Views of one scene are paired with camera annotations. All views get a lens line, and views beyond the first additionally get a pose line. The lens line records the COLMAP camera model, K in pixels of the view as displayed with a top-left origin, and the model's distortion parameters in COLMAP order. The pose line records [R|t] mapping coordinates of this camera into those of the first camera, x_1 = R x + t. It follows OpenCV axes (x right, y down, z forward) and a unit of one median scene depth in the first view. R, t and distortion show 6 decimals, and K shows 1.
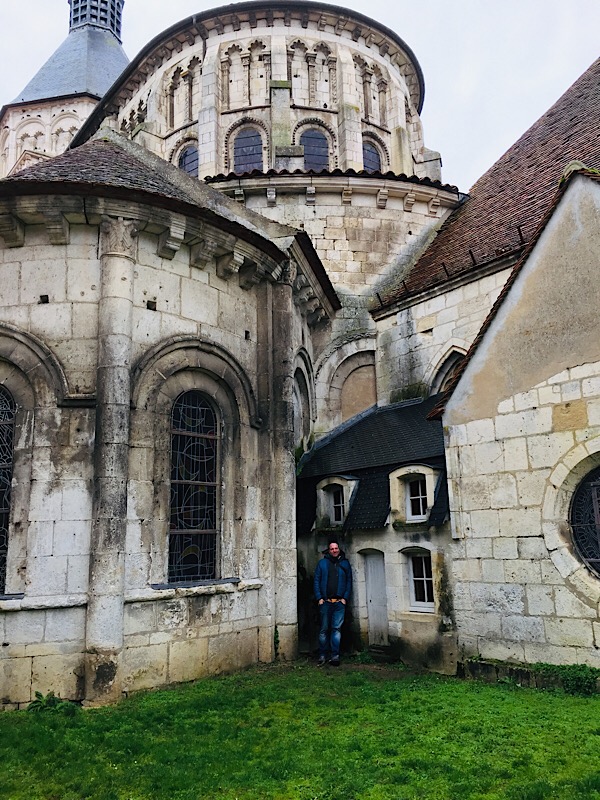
lens RADIAL K [[678.4, 0, 300.0], [0, 678.4, 400.0], [0, 0, 1]] dist [0.078031, -0.107571]
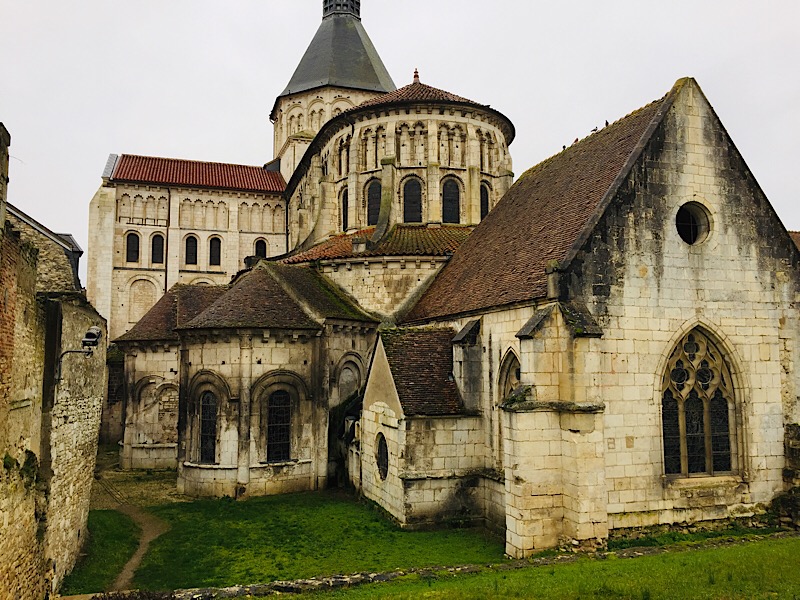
lens RADIAL K [[678.4, 0, 402.8], [0, 678.4, 296.0], [0, 0, 1]] dist [0.078031, -0.107571]
pose [[0.945562, -0.007344, -0.325359, 1.107634], [0.045094, 0.993058, 0.108636, -0.611047], [0.322302, -0.117394, 0.939329, -1.233413]]
